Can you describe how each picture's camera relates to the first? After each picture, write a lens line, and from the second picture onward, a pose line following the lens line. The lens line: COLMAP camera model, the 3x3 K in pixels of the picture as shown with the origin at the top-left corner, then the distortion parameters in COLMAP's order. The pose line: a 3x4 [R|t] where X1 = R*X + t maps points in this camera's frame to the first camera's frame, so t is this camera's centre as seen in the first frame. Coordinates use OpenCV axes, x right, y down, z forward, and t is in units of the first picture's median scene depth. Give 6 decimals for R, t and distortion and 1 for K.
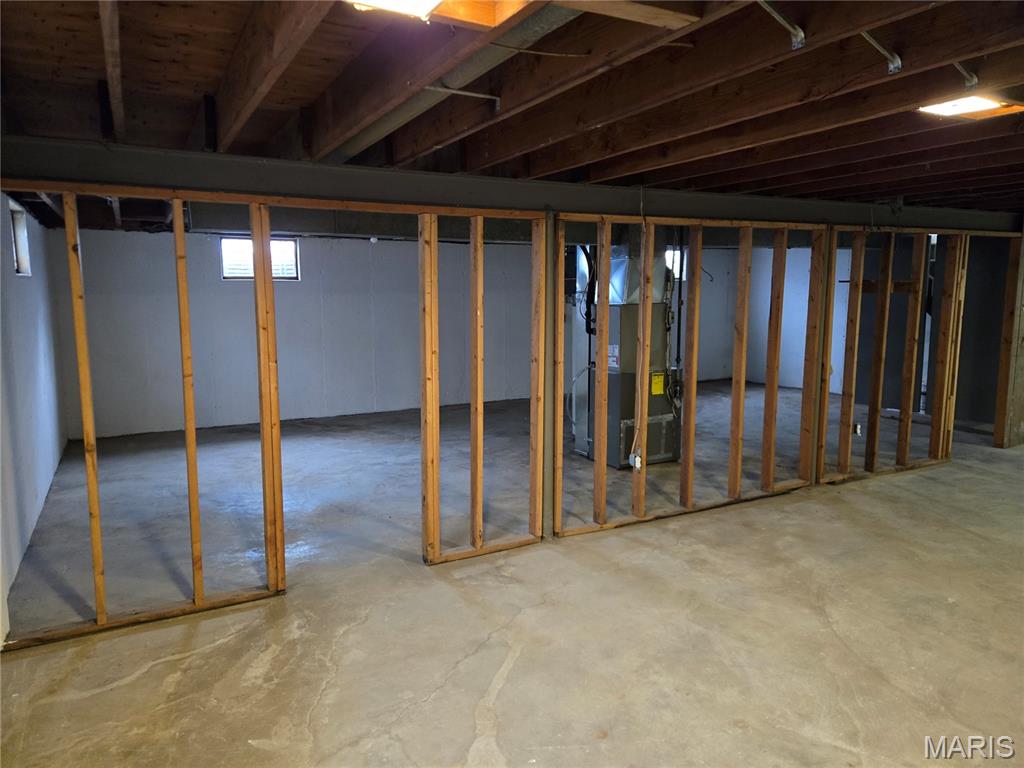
lens RADIAL K [[682.3, 0, 511.5], [0, 682.3, 377.7], [0, 0, 1]] dist [0.072554, -0.051546]
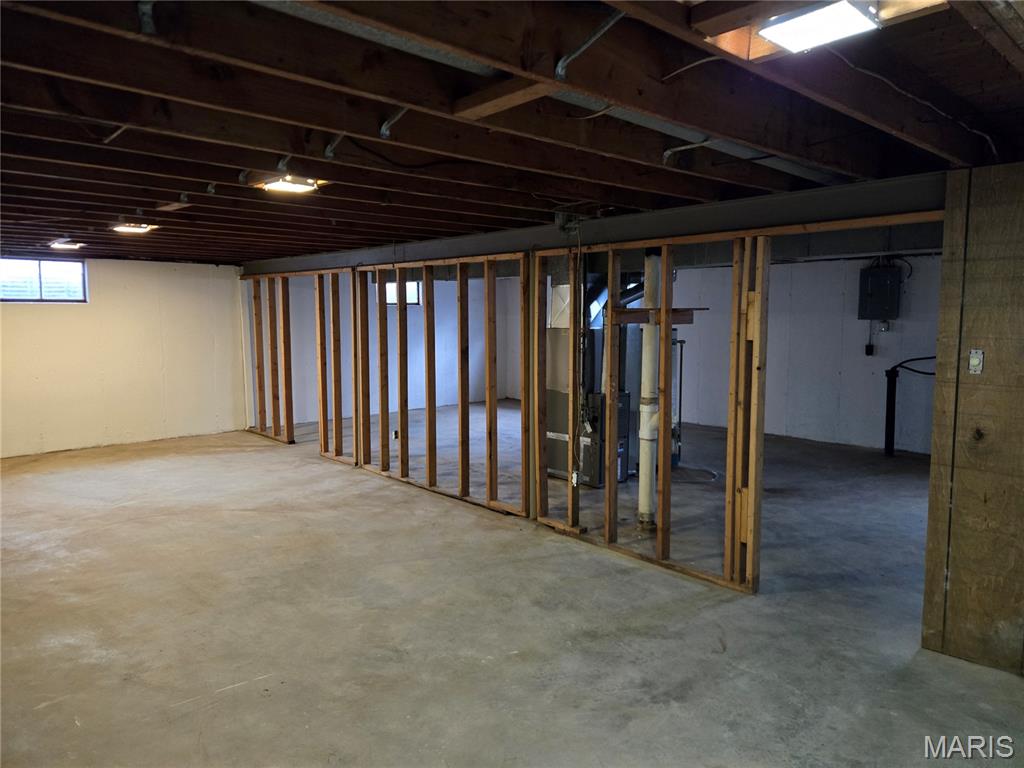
lens RADIAL K [[682.3, 0, 506.9], [0, 682.3, 377.8], [0, 0, 1]] dist [0.072554, -0.051546]
pose [[0.255429, 0.099719, -0.961672, 1.556163], [-0.128668, 0.989325, 0.068411, -0.118578], [0.958228, 0.106262, 0.265533, 0.814121]]
